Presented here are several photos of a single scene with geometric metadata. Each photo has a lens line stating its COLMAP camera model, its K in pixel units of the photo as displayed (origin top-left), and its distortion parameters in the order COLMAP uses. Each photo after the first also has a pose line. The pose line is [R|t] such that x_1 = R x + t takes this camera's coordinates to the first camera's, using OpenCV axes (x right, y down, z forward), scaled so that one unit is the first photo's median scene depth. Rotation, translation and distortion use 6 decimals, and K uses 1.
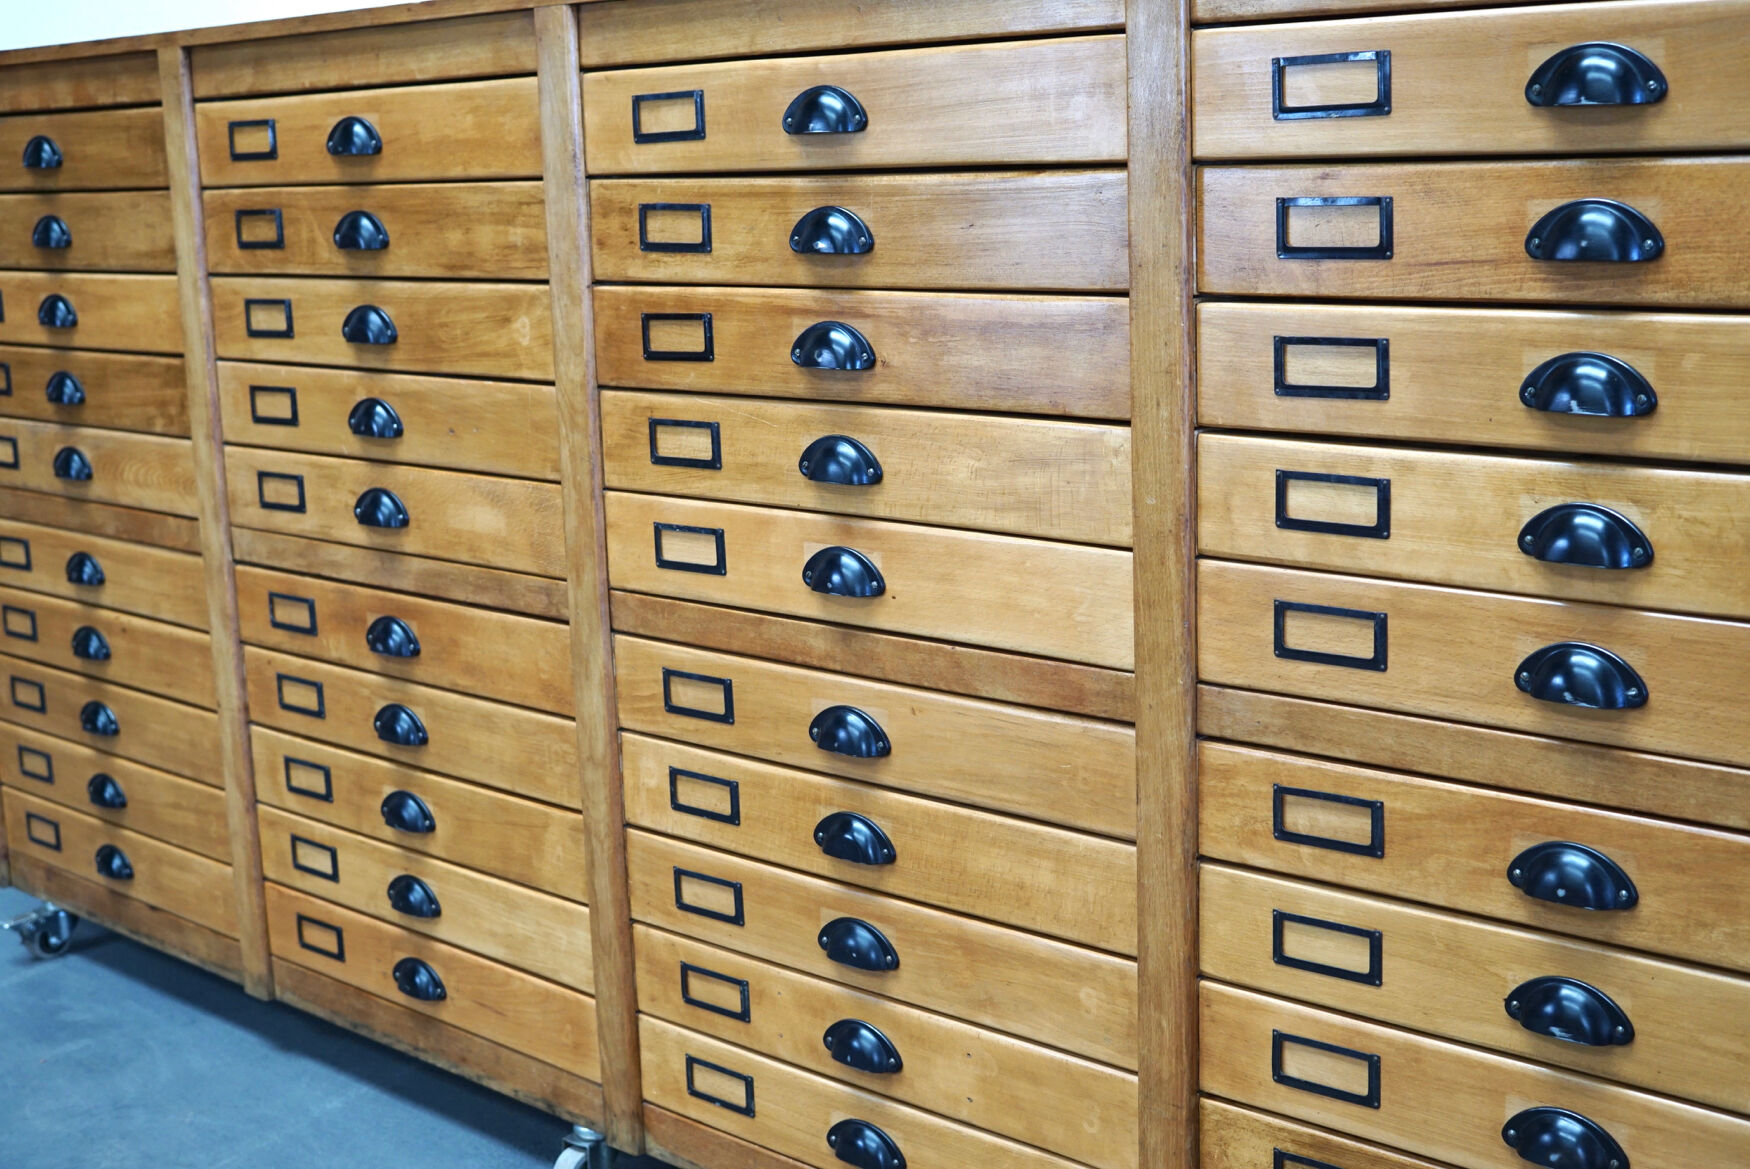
lens RADIAL K [[2249.0, 0, 882.1], [0, 2249.0, 582.4], [0, 0, 1]] dist [-0.075837, 0.000000]
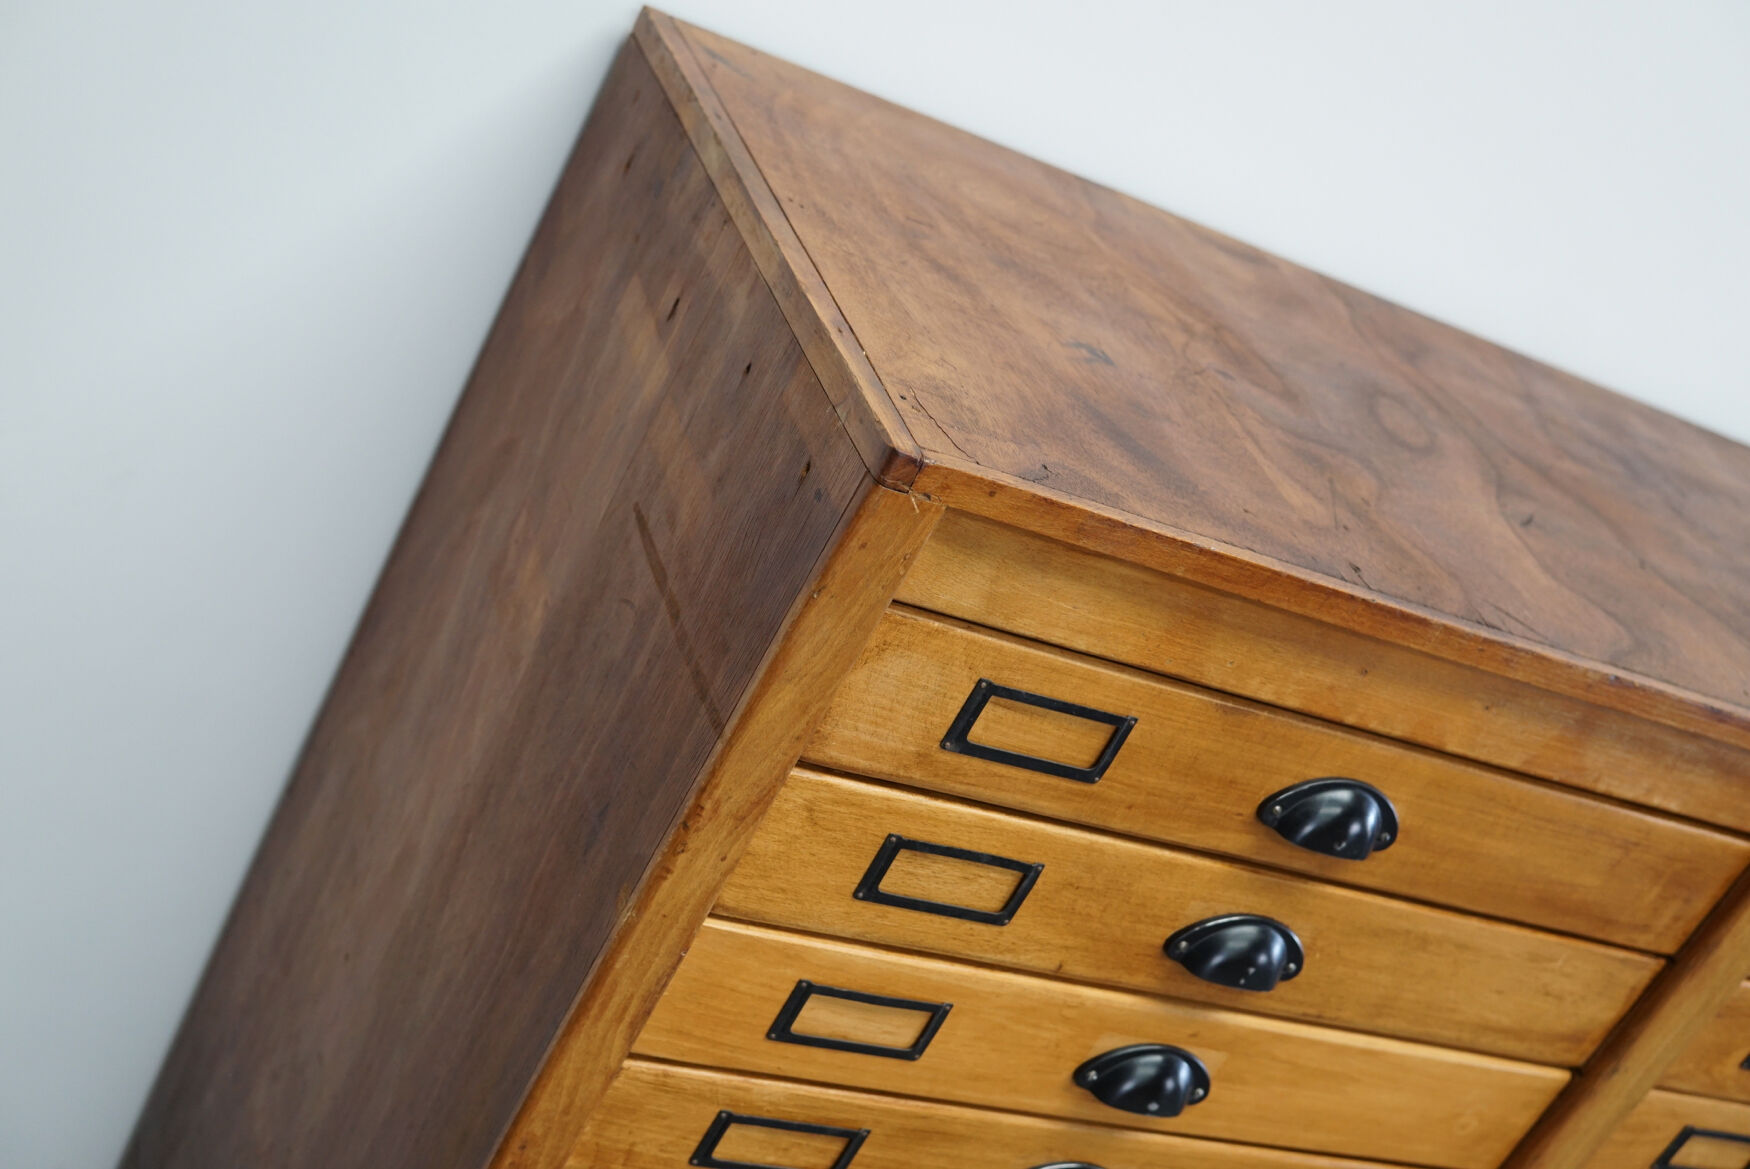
lens RADIAL K [[2249.0, 0, 880.1], [0, 2249.0, 587.3], [0, 0, 1]] dist [-0.075837, 0.000000]
pose [[0.417984, -0.189720, 0.888423, -1.076581], [-0.306938, 0.890947, 0.334667, -0.476400], [-0.855031, -0.412576, 0.314170, 1.314875]]
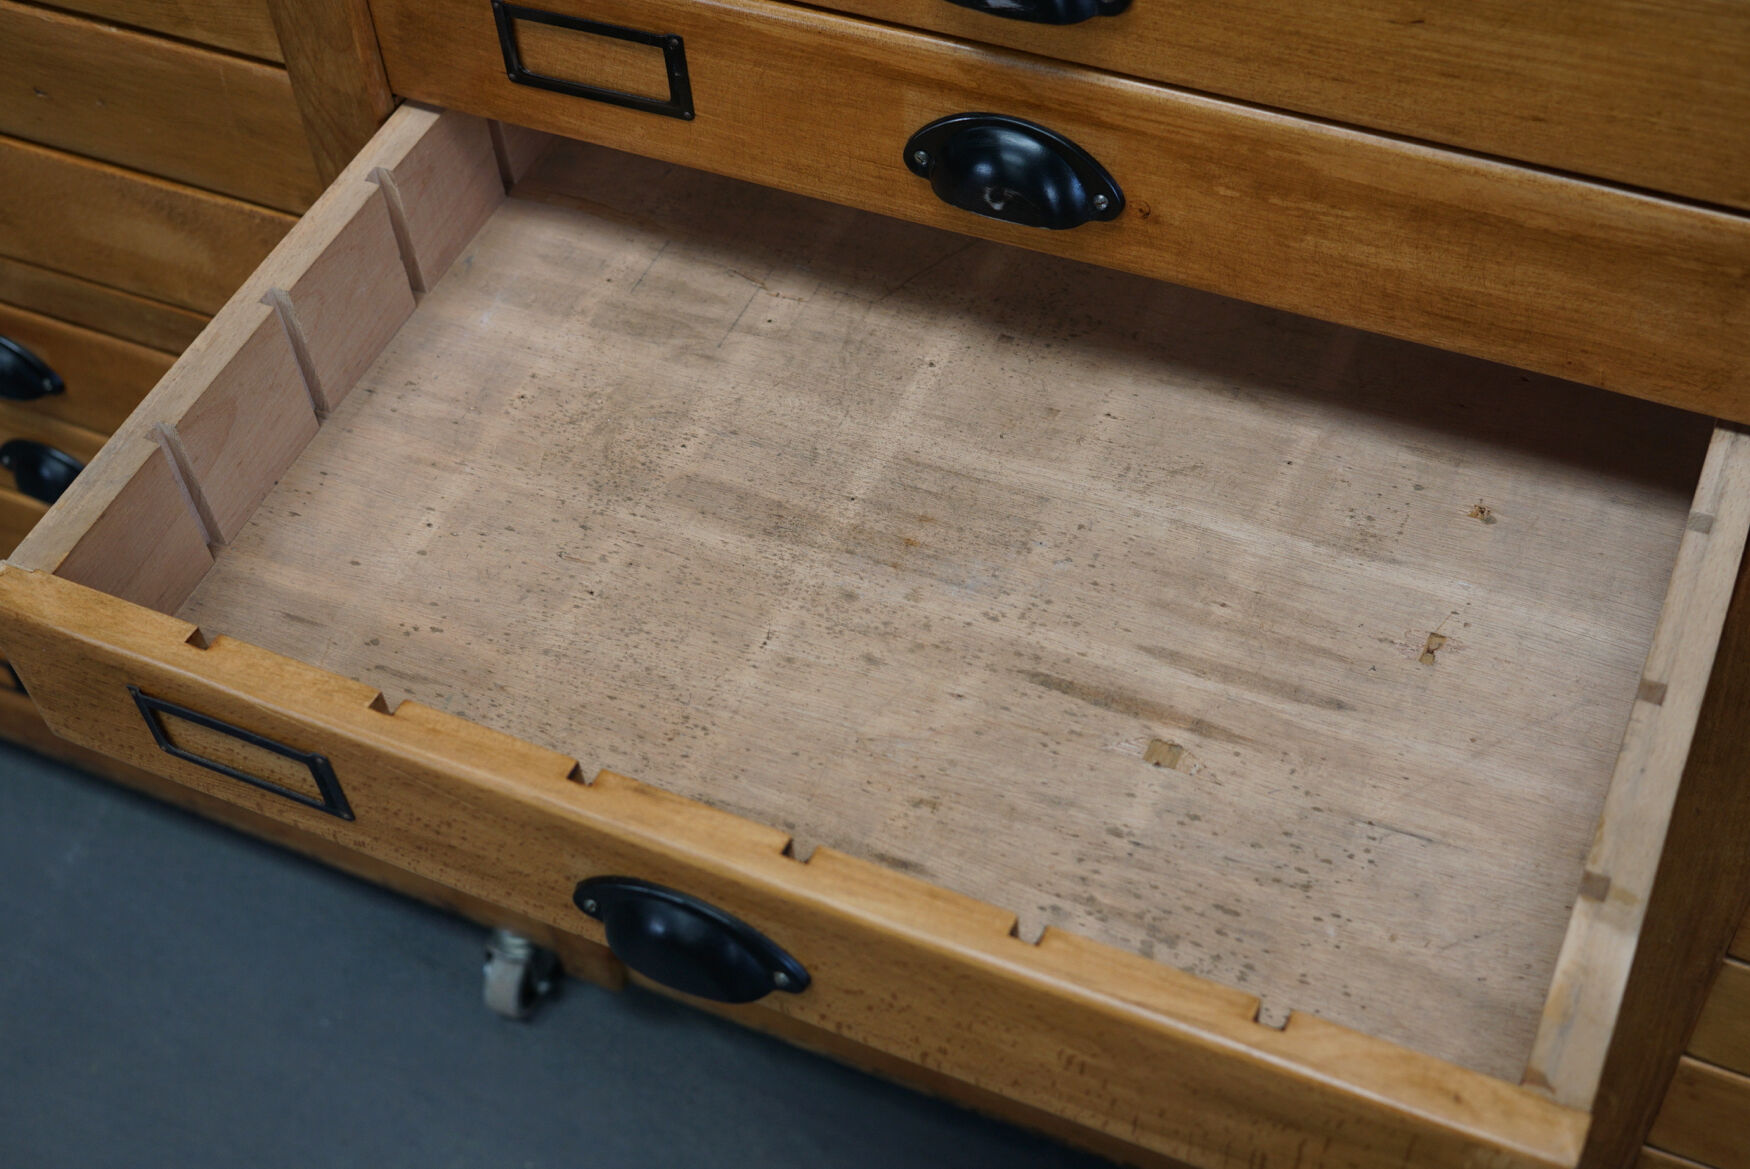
lens RADIAL K [[2249.0, 0, 875.8], [0, 2249.0, 582.3], [0, 0, 1]] dist [-0.075837, 0.000000]
pose [[0.952677, -0.239854, 0.186752, -0.149827], [0.081026, 0.792485, 0.604486, -0.304330], [-0.292987, -0.560748, 0.774416, 0.557870]]
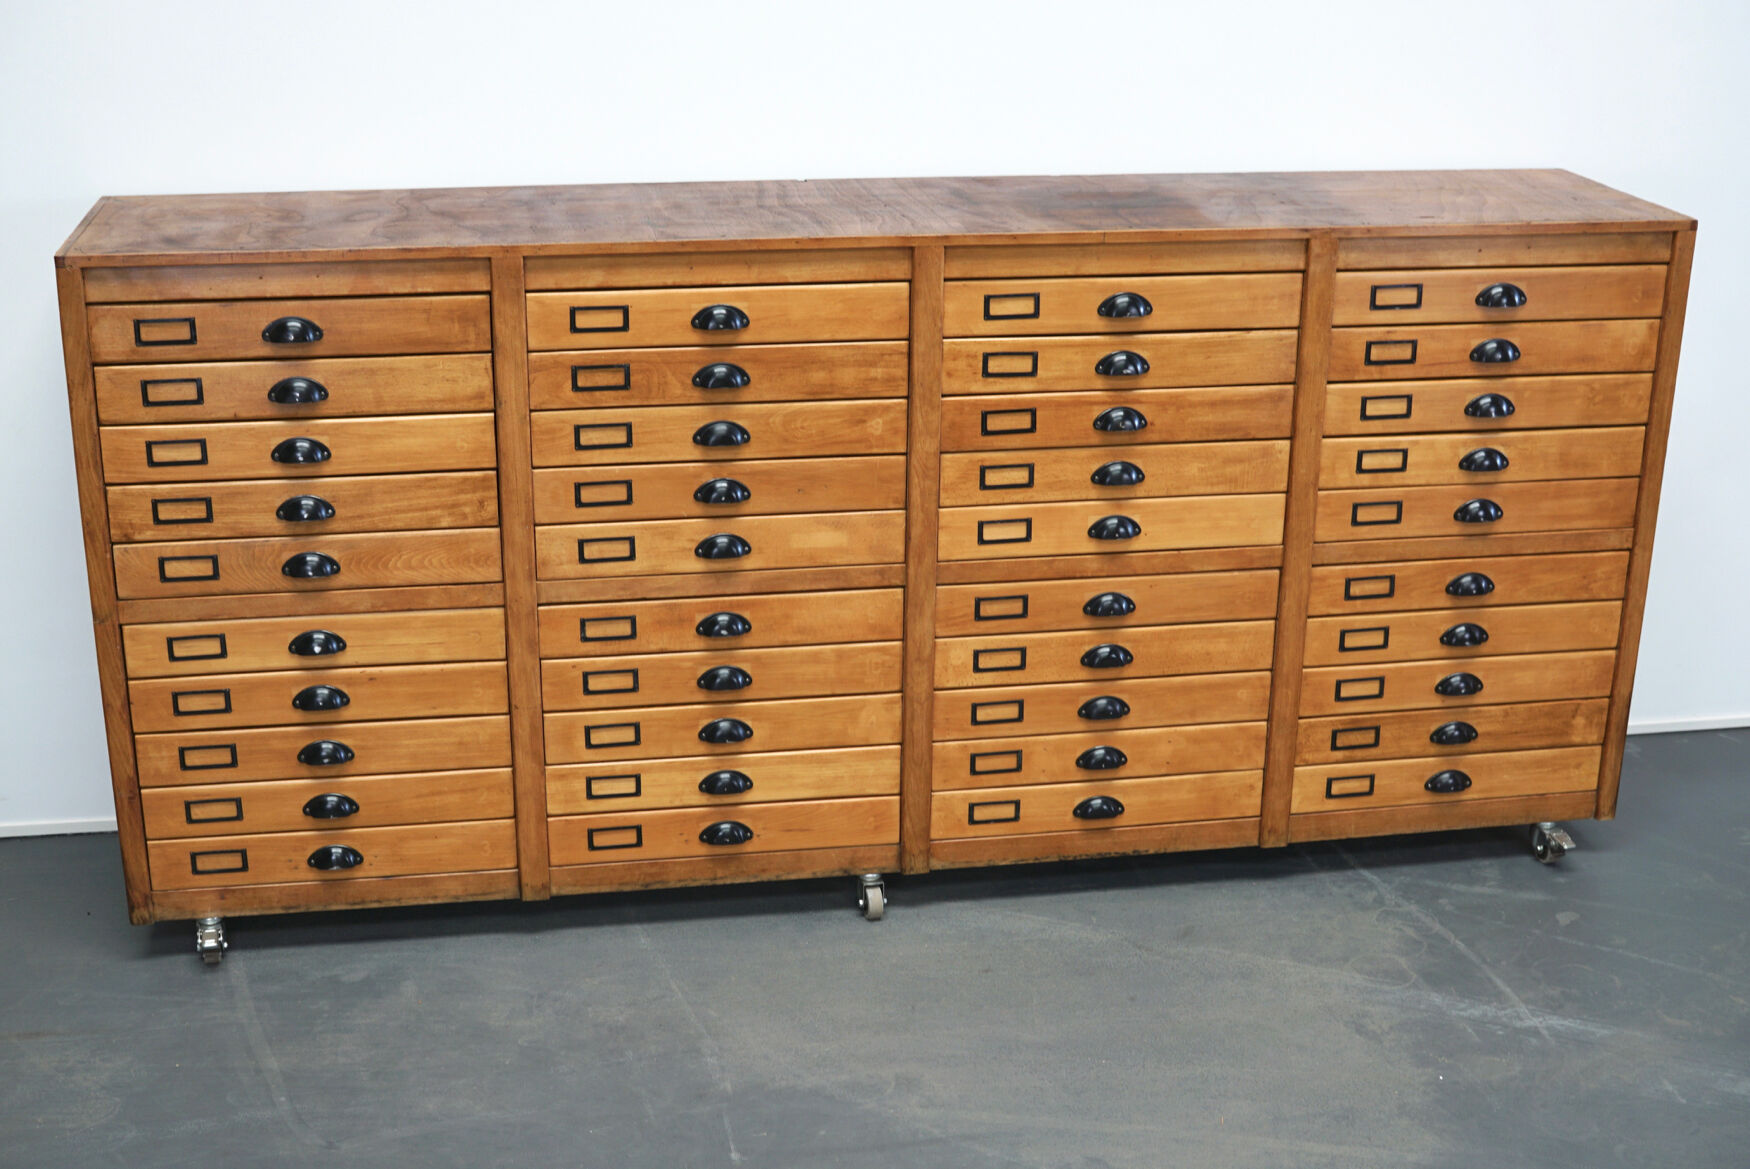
lens RADIAL K [[2249.0, 0, 870.4], [0, 2249.0, 581.0], [0, 0, 1]] dist [-0.075837, 0.000000]
pose [[0.605472, -0.229084, 0.762184, -1.616638], [0.120394, 0.973021, 0.196814, -0.362636], [-0.786707, -0.027403, 0.616718, -0.059760]]
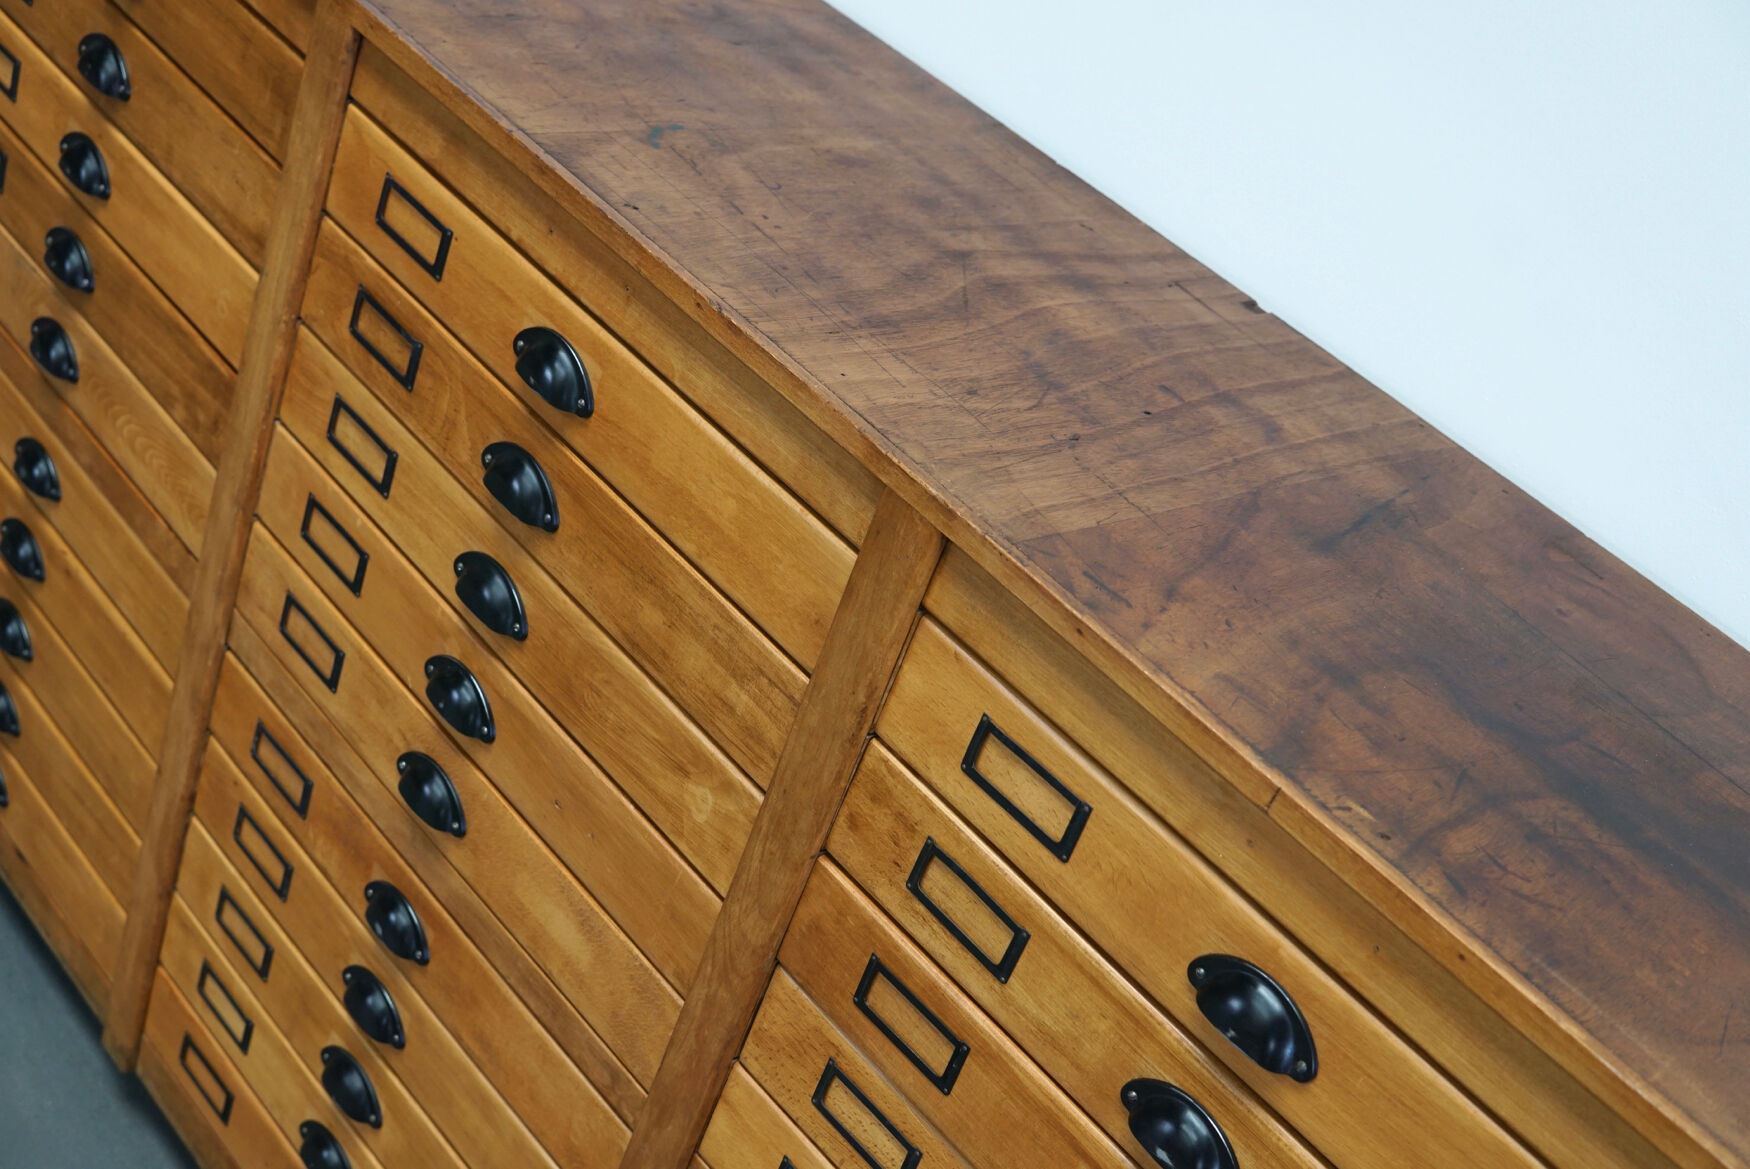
lens RADIAL K [[2249.0, 0, 872.5], [0, 2249.0, 624.1], [0, 0, 1]] dist [-0.075837, 0.000000]
pose [[0.931049, 0.347688, 0.110731, -0.224701], [-0.364390, 0.869964, 0.332238, -0.449867], [0.019183, -0.349679, 0.936673, 0.387755]]
